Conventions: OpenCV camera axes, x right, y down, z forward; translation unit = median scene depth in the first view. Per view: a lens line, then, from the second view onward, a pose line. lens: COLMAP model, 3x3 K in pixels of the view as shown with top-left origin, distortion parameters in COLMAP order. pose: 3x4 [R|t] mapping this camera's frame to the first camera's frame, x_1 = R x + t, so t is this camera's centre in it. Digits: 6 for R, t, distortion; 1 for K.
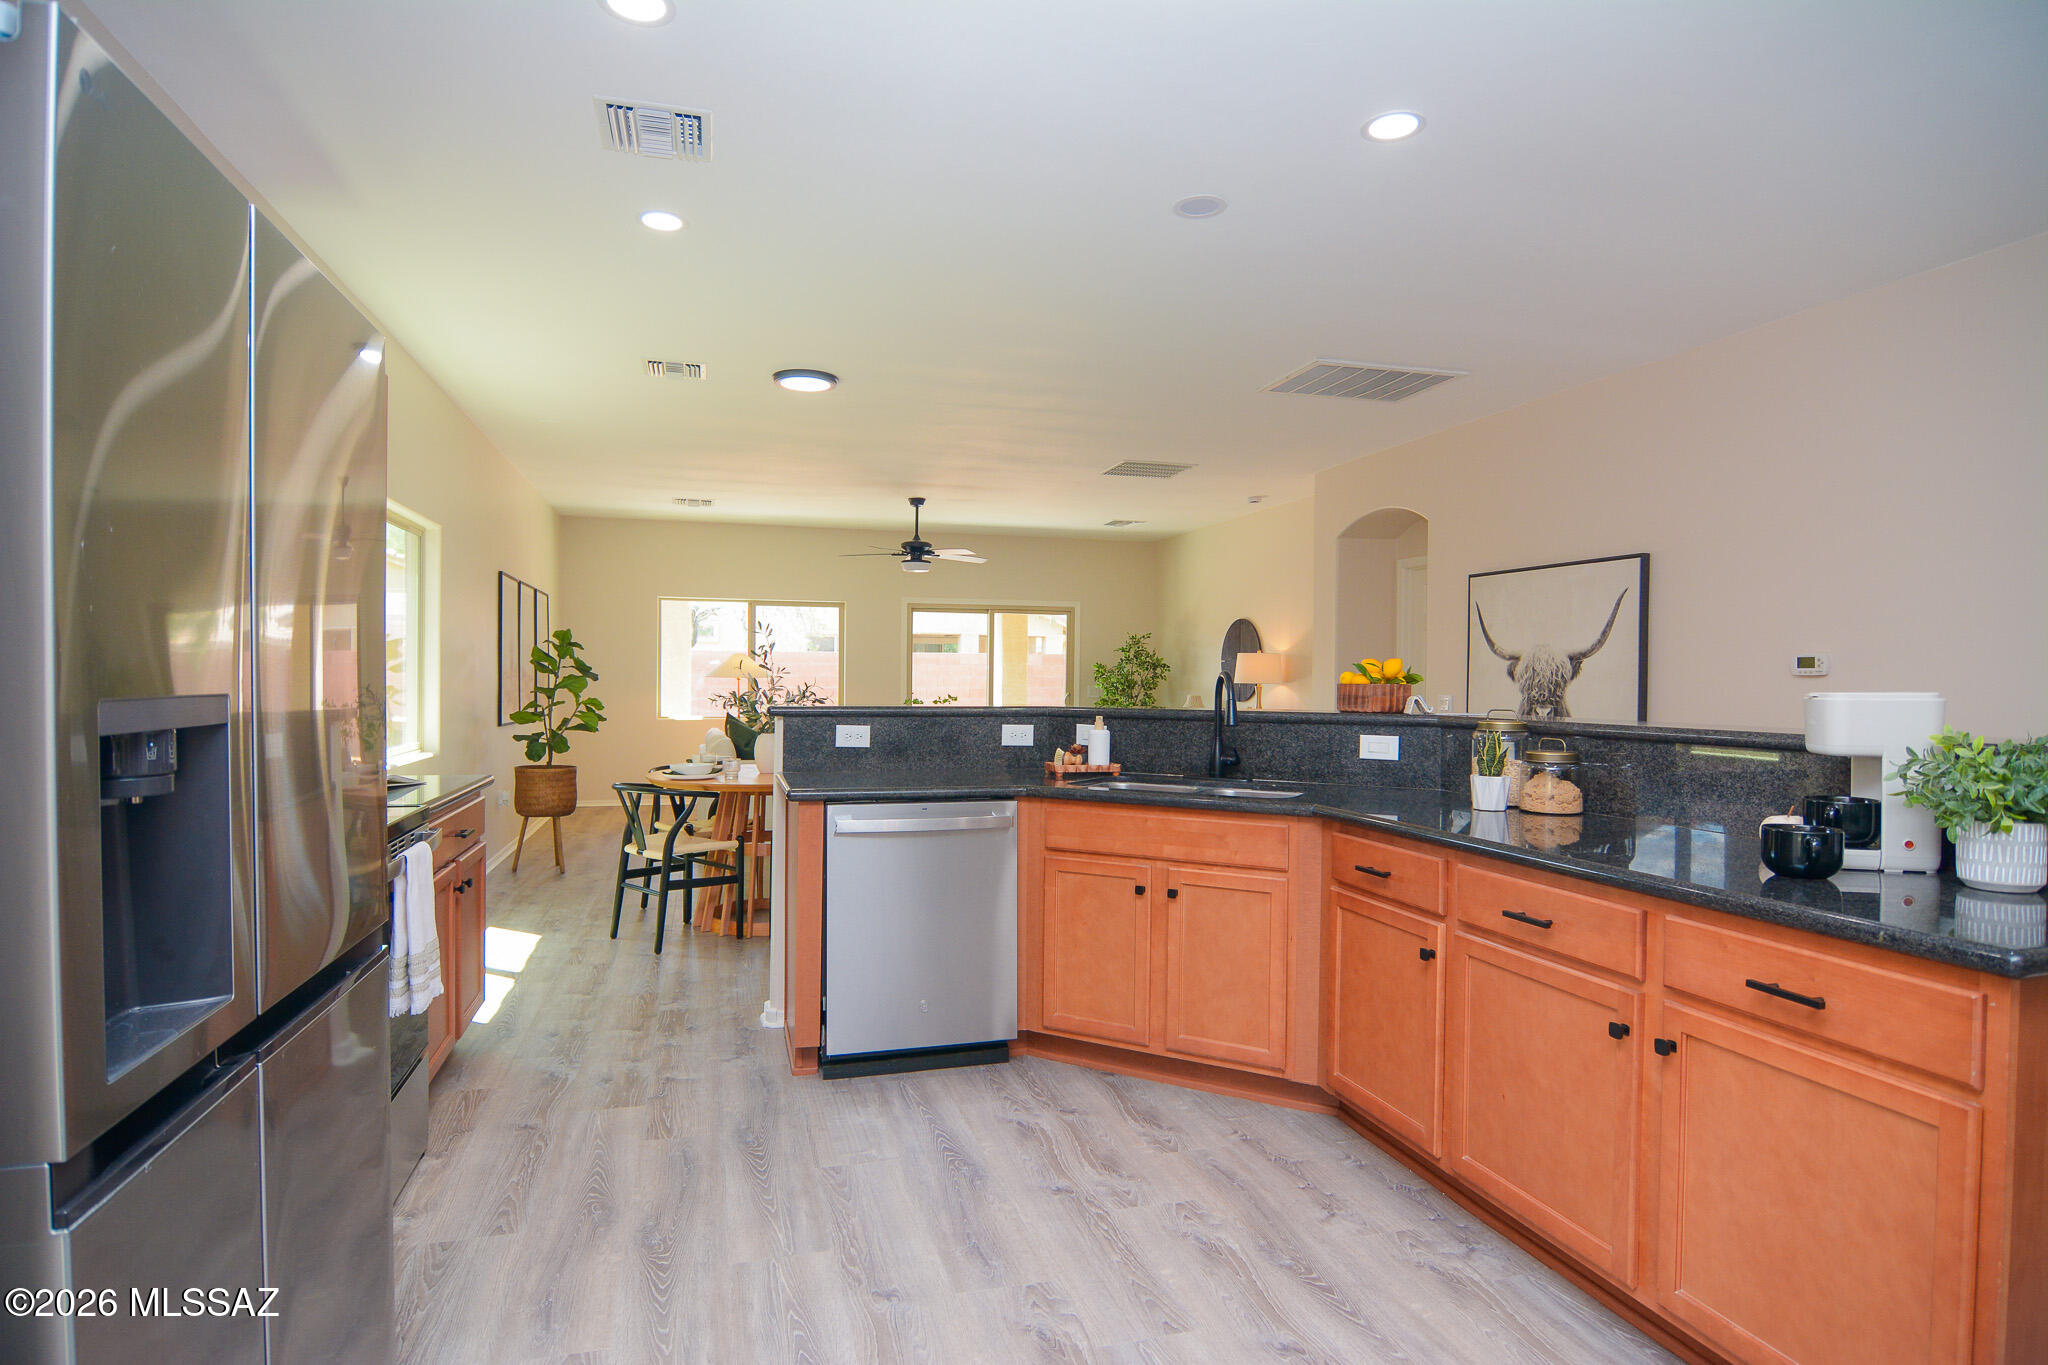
lens RADIAL K [[1105.0, 0, 1021.7], [0, 1105.0, 683.3], [0, 0, 1]] dist [-0.005694, -0.001561]
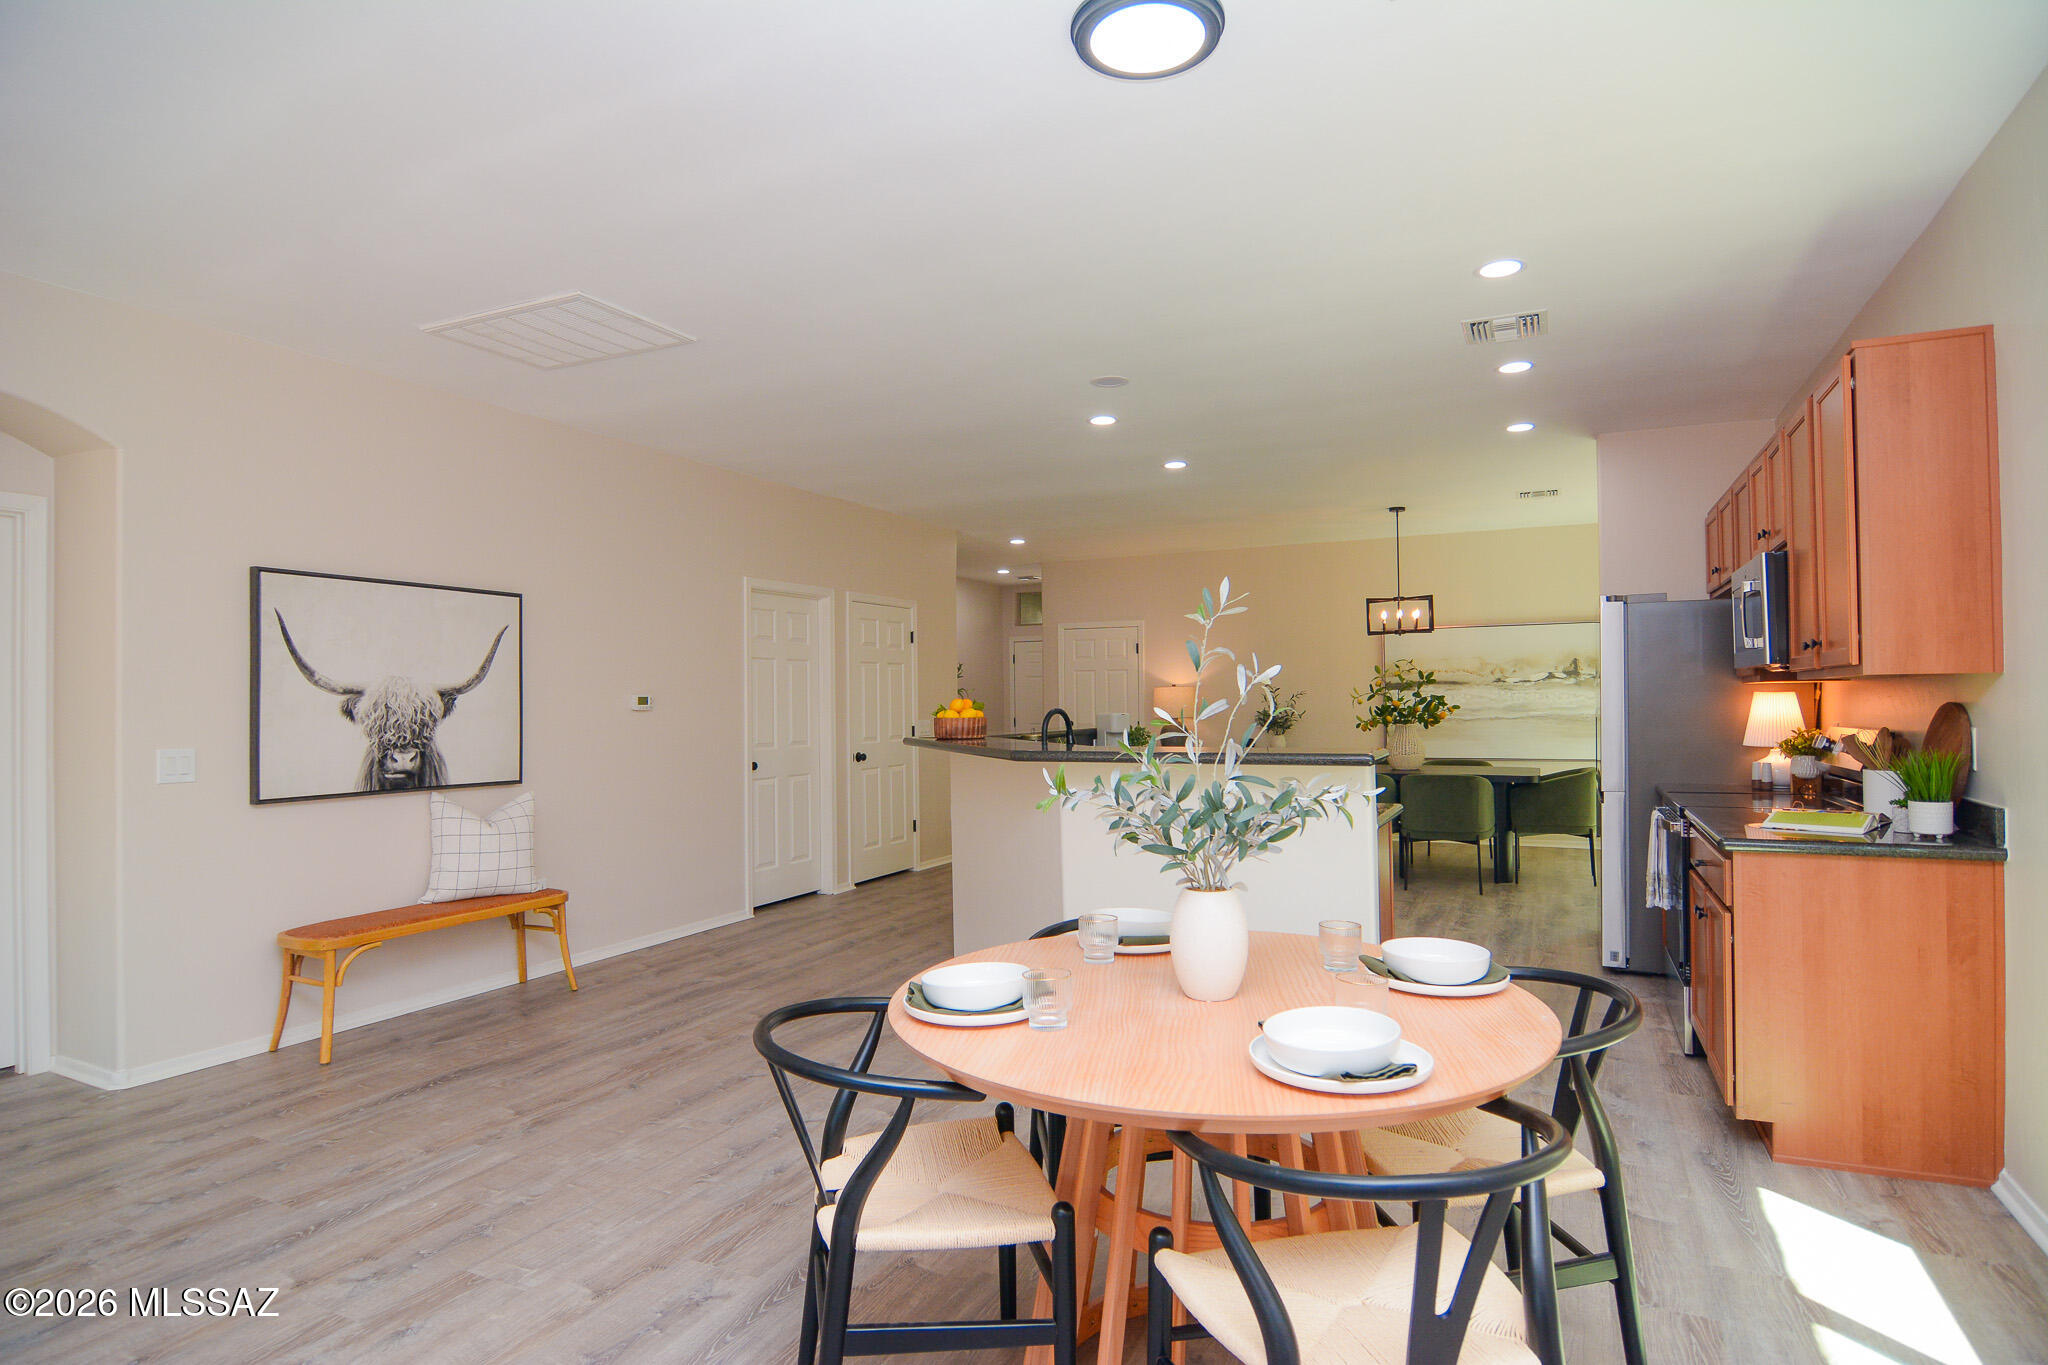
lens RADIAL K [[1105.0, 0, 1026.4], [0, 1105.0, 685.3], [0, 0, 1]] dist [-0.005694, -0.001561]
pose [[-0.744808, 0.012230, 0.667167, -0.445836], [0.009631, 0.999925, -0.007579, -0.018517], [-0.667209, 0.000780, -0.744870, 1.353273]]
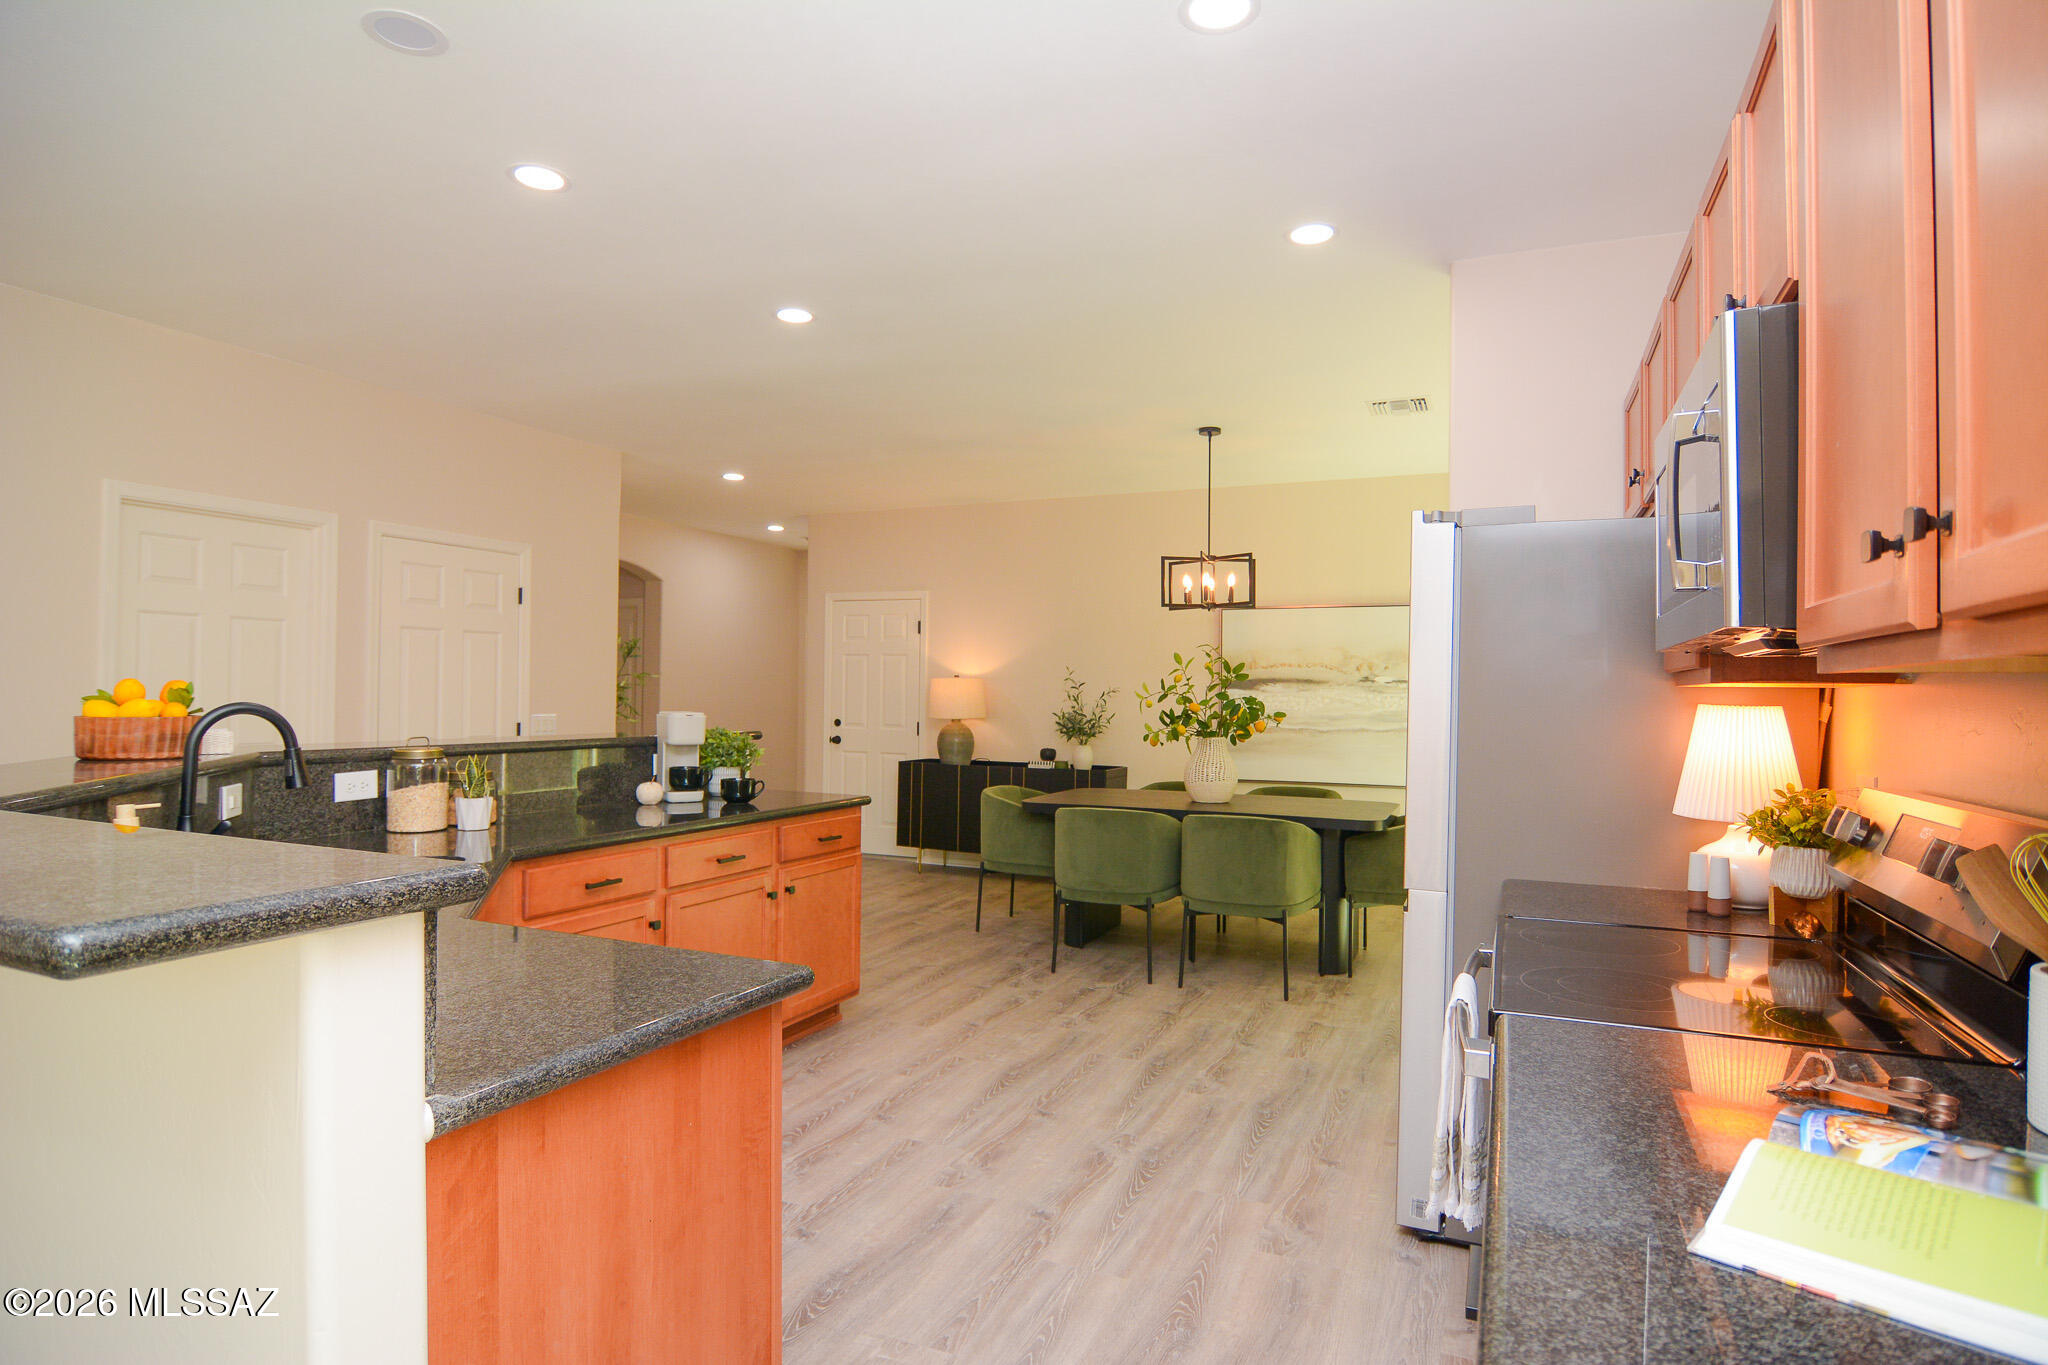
lens RADIAL K [[1105.0, 0, 1022.4], [0, 1105.0, 685.4], [0, 0, 1]] dist [-0.005694, -0.001561]
pose [[-0.764640, -0.010016, 0.644380, -0.365679], [-0.014630, 0.999891, -0.001819, -0.016873], [-0.644291, -0.010818, -0.764704, 0.798798]]
